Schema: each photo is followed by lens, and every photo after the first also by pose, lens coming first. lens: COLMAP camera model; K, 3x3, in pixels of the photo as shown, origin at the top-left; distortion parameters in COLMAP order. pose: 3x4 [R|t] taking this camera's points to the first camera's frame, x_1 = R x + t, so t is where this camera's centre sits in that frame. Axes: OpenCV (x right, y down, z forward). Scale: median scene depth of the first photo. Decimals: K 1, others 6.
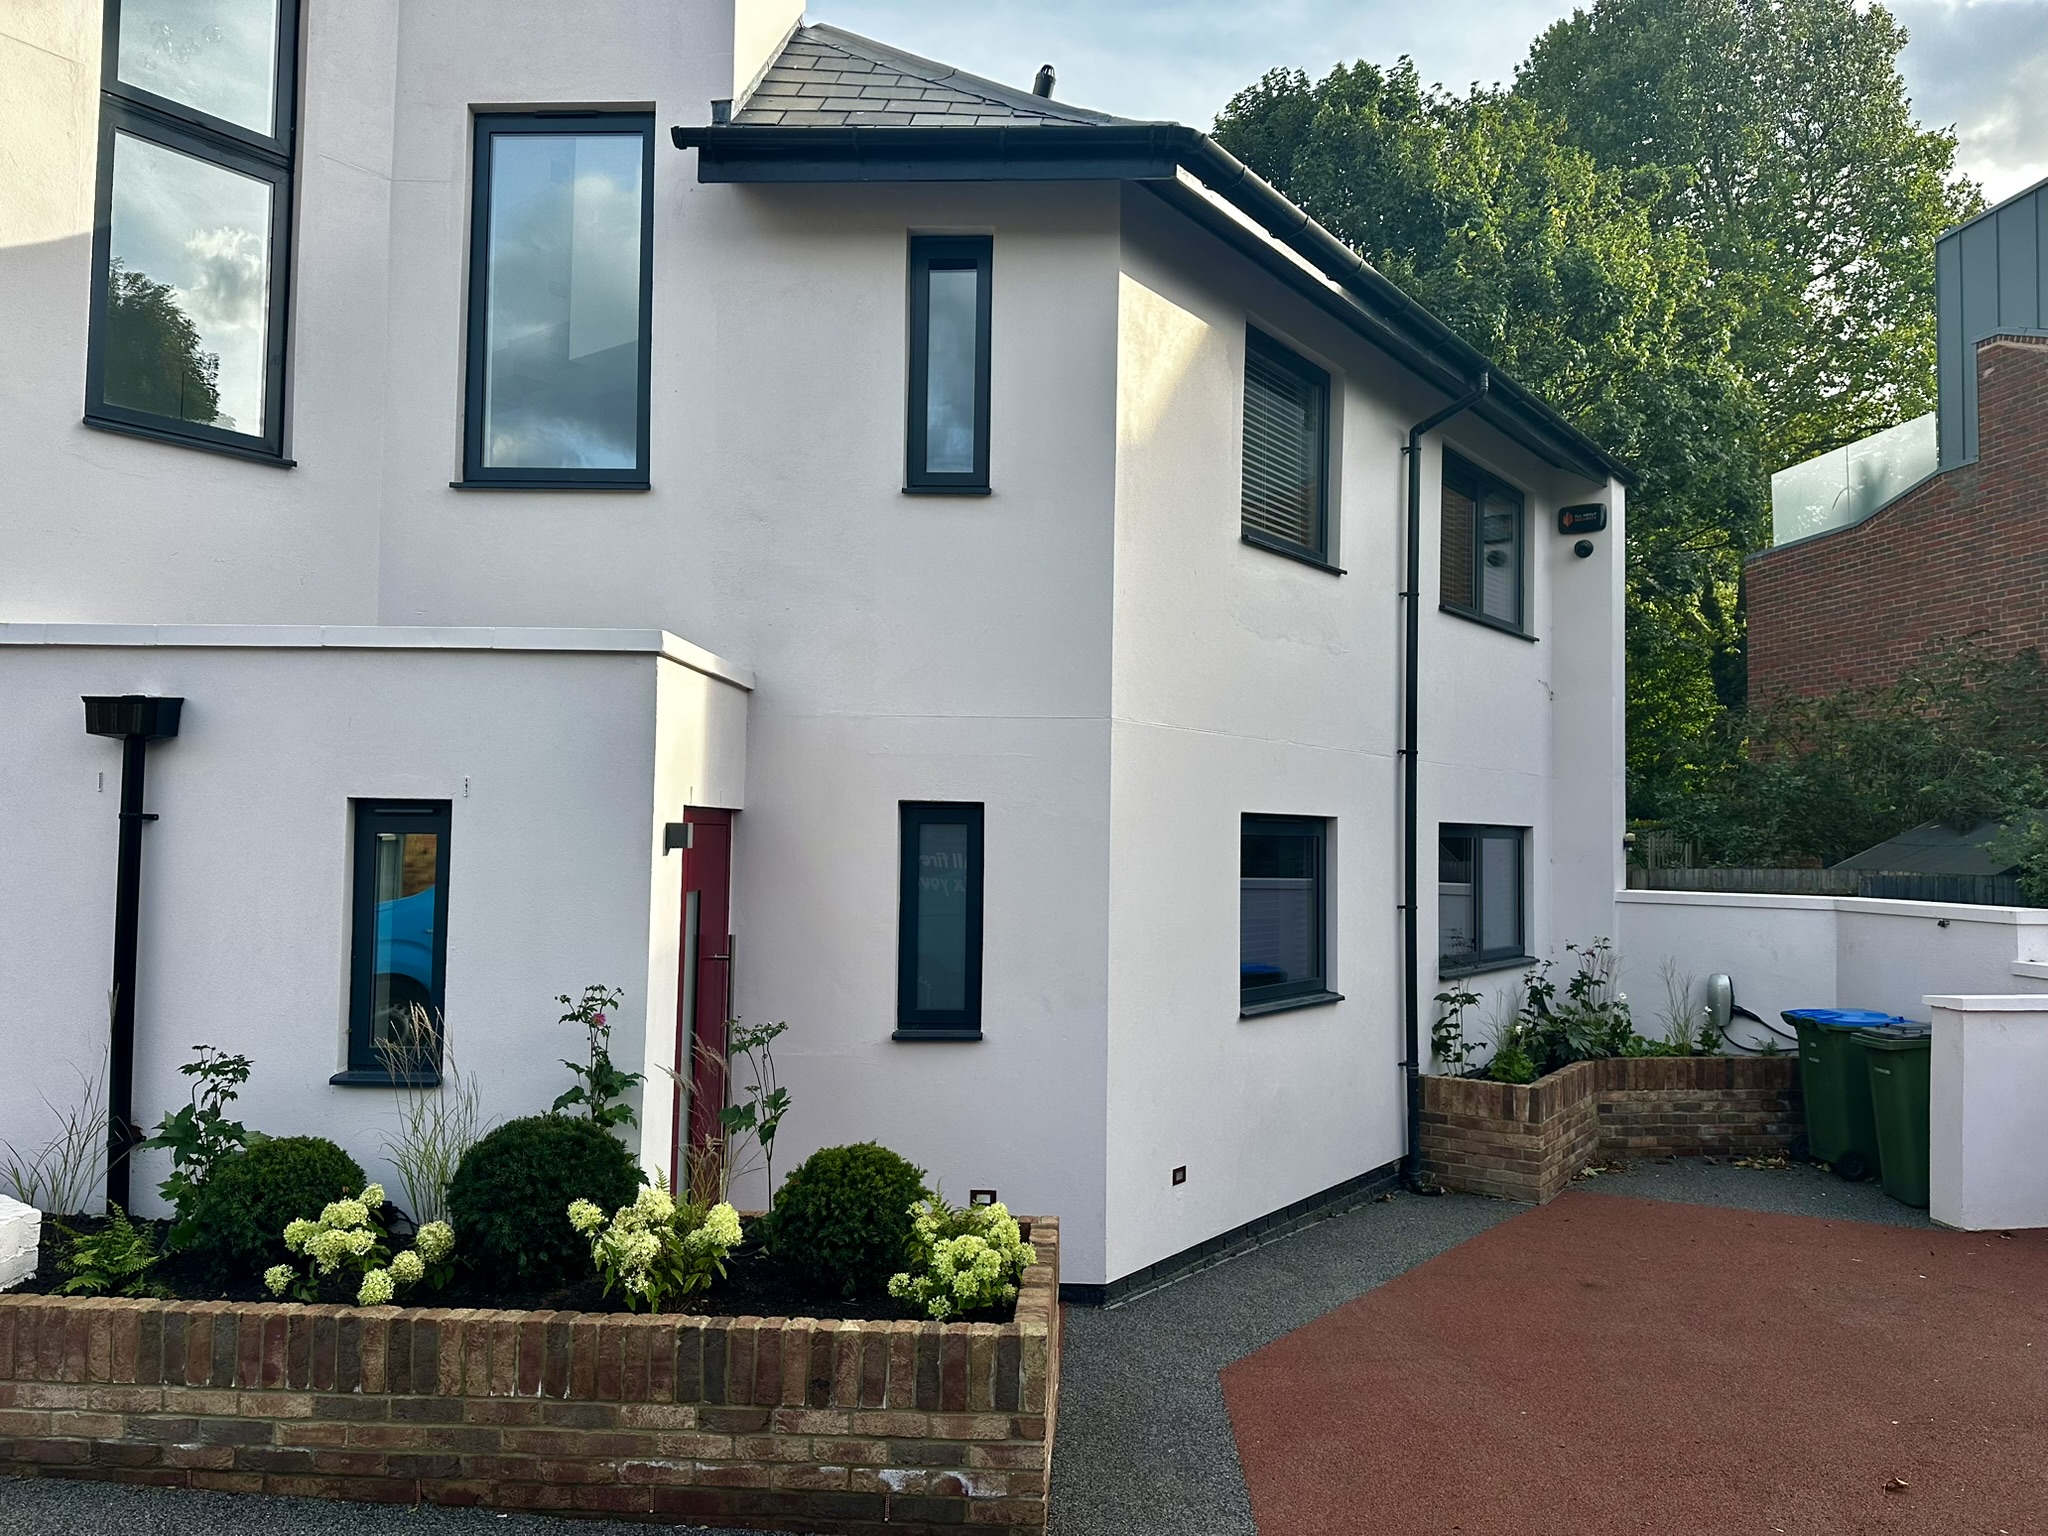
lens RADIAL K [[1439.2, 0, 1024.1], [0, 1439.2, 791.3], [0, 0, 1]] dist [-0.003261, -0.003119]
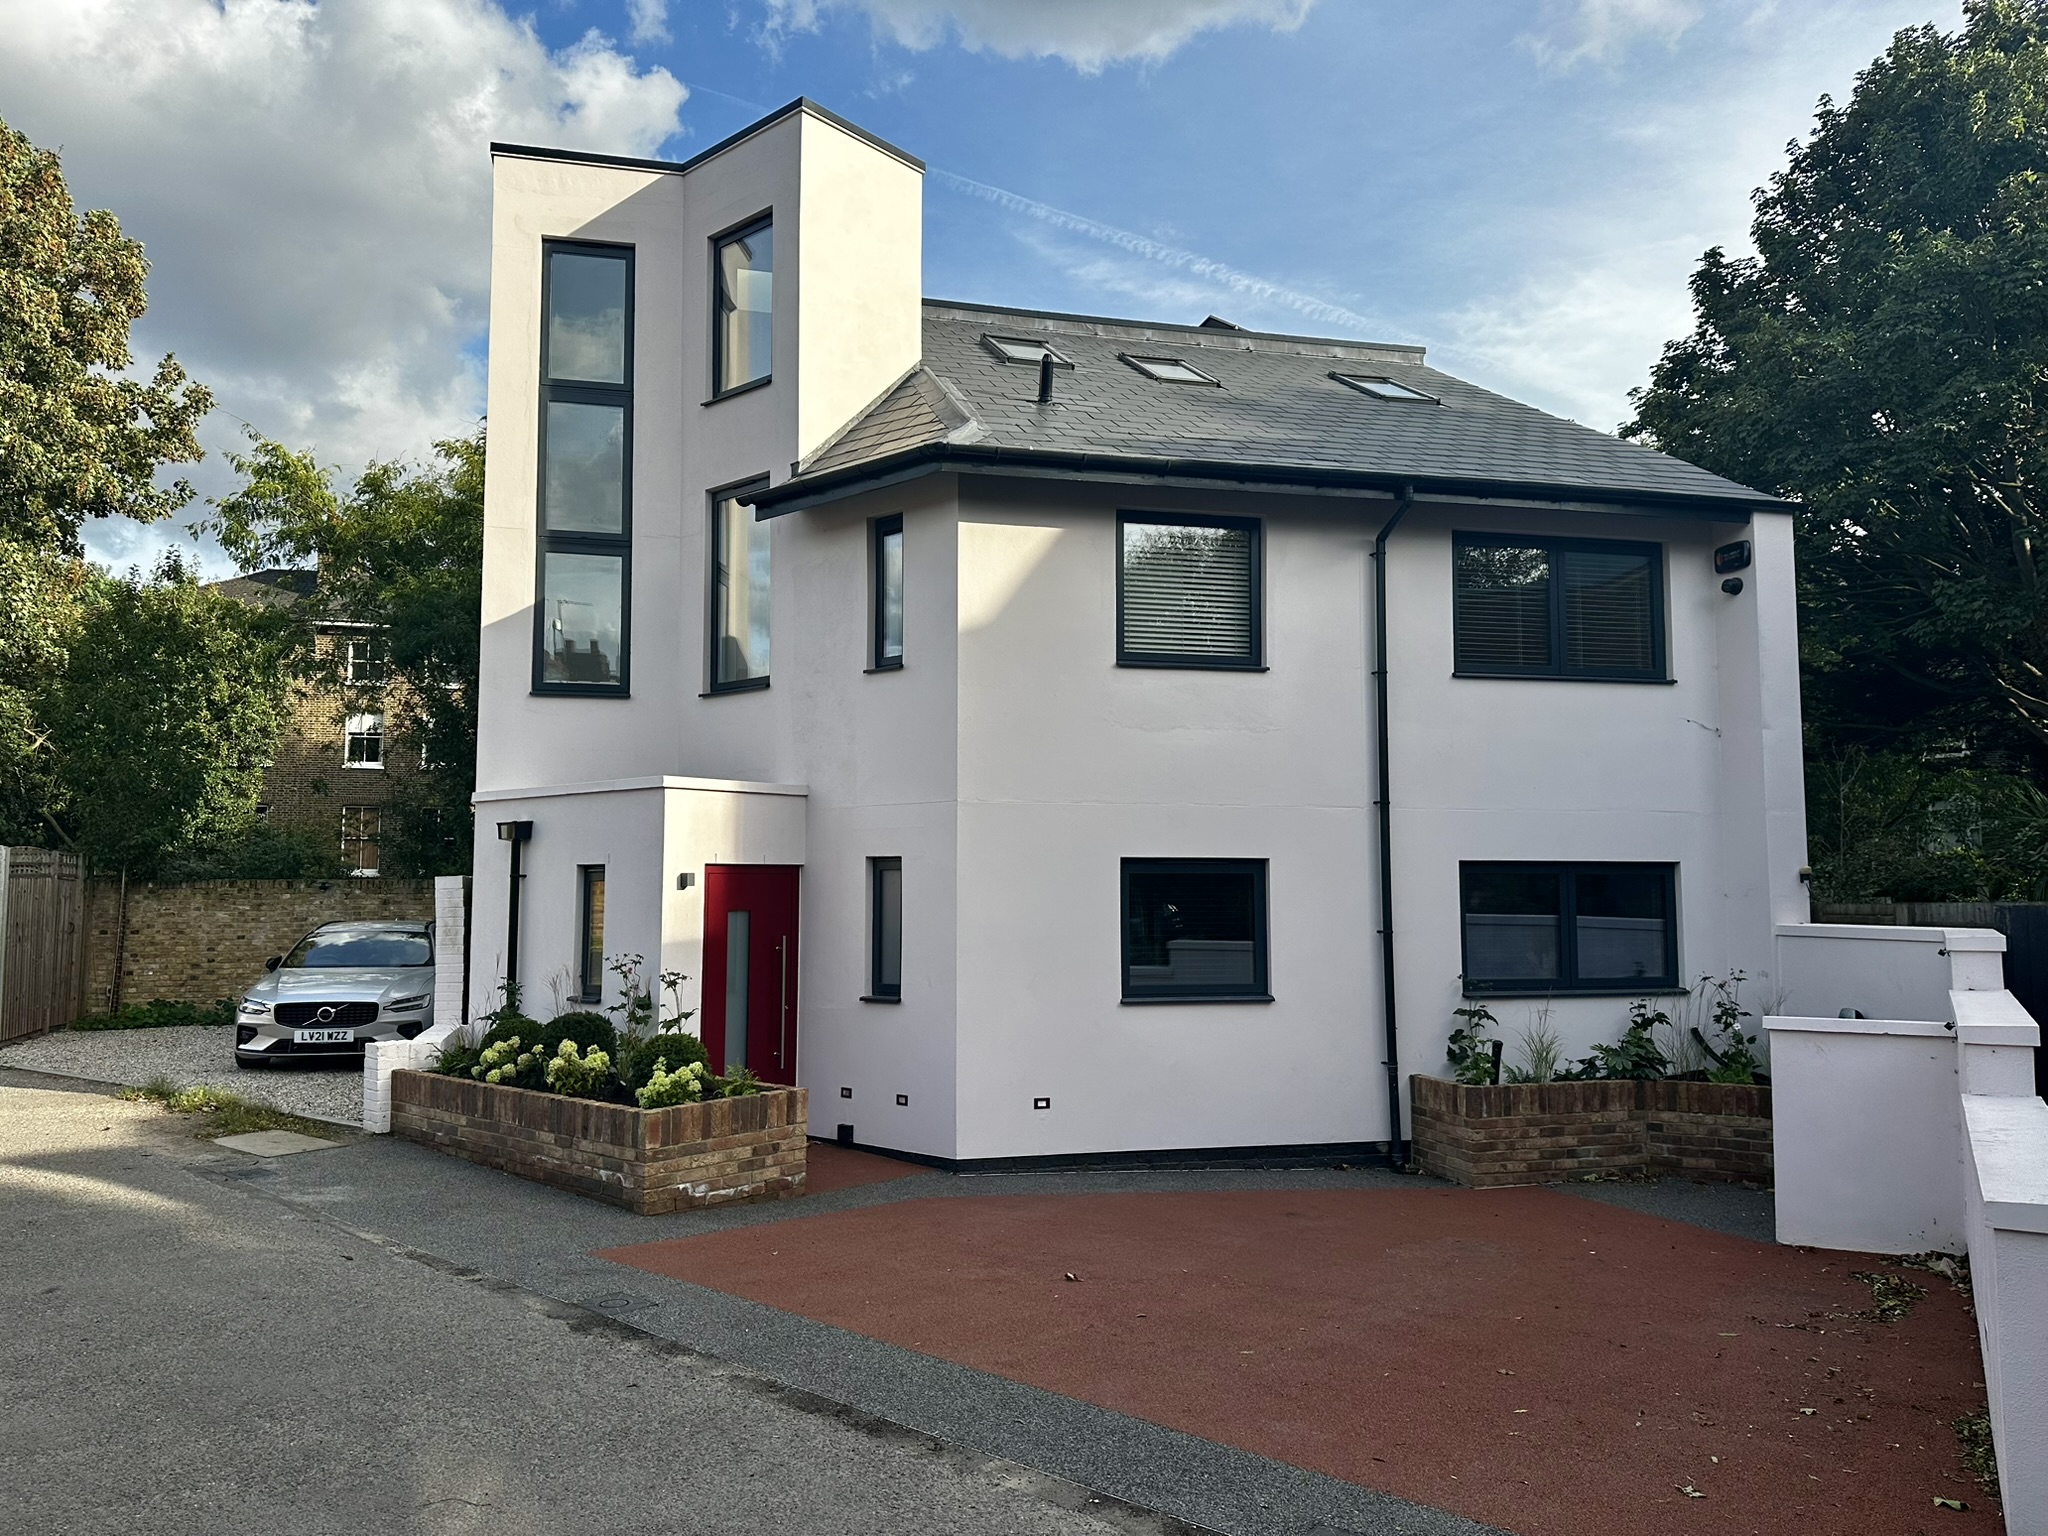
lens RADIAL K [[1452.9, 0, 1024.0], [0, 1452.9, 768.0], [0, 0, 1]] dist [0.009538, 0.000215]
pose [[0.776849, -0.068189, -0.625984, 1.089681], [0.032594, 0.997141, -0.068170, 0.023242], [0.628842, 0.032555, 0.776851, -0.192929]]
